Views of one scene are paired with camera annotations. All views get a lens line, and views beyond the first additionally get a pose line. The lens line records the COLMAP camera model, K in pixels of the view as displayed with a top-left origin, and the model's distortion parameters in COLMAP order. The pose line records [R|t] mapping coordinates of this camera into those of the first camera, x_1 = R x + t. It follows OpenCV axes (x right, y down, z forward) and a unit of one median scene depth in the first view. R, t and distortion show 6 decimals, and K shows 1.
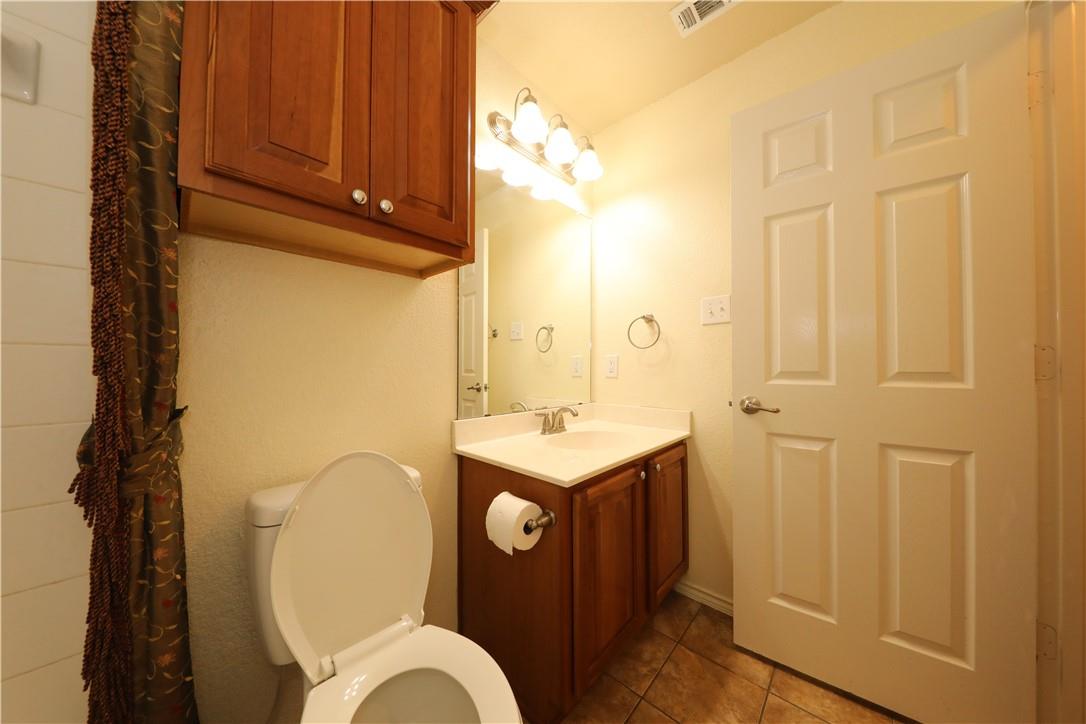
lens RADIAL K [[340.6, 0, 540.6], [0, 340.6, 363.7], [0, 0, 1]] dist [-0.004927, -0.000718]
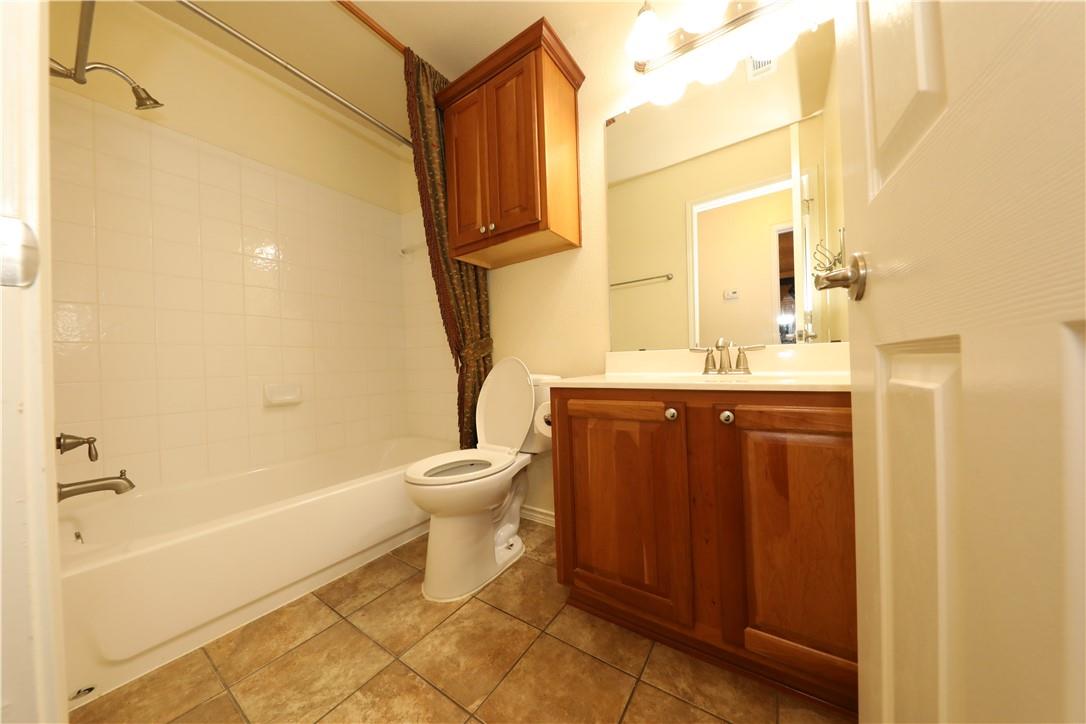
lens RADIAL K [[340.6, 0, 540.8], [0, 340.6, 363.7], [0, 0, 1]] dist [-0.004927, -0.000718]
pose [[0.147328, -0.010554, -0.989031, 1.142473], [0.047883, 0.998847, -0.003526, 0.251893], [0.987928, -0.046838, 0.147664, 0.738872]]
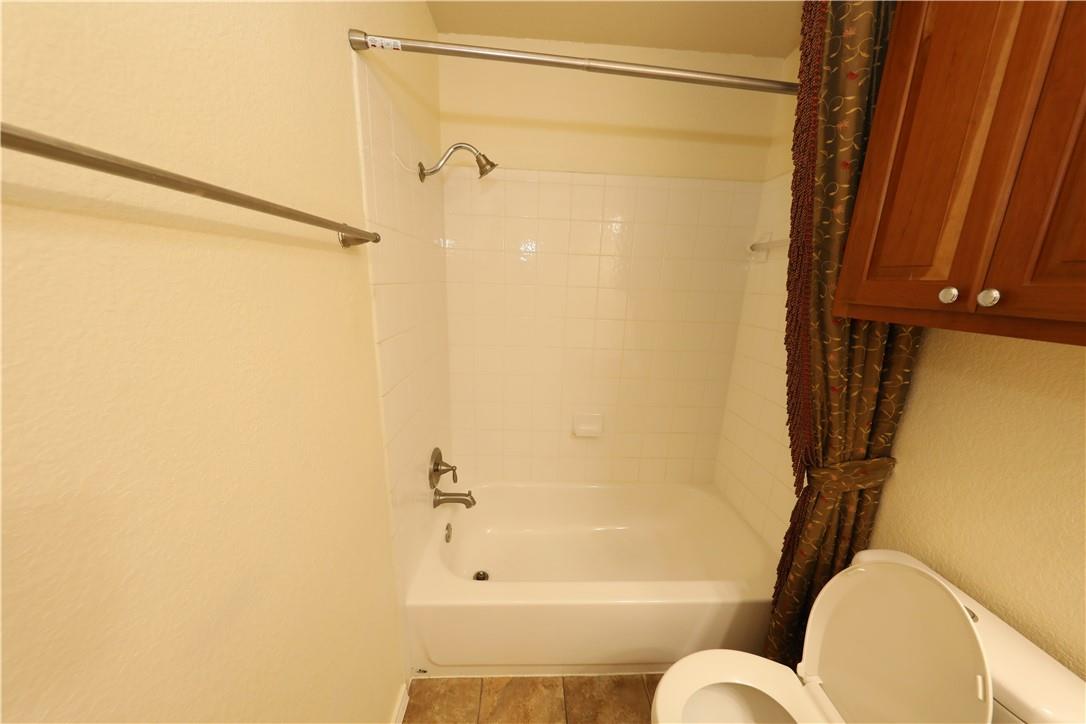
lens RADIAL K [[340.6, 0, 544.6], [0, 340.6, 360.7], [0, 0, 1]] dist [-0.004927, -0.000718]
pose [[-0.699133, 0.137616, -0.701623, 0.547238], [-0.028533, 0.975151, 0.219698, -0.360363], [0.714422, 0.173617, -0.677833, 0.649740]]
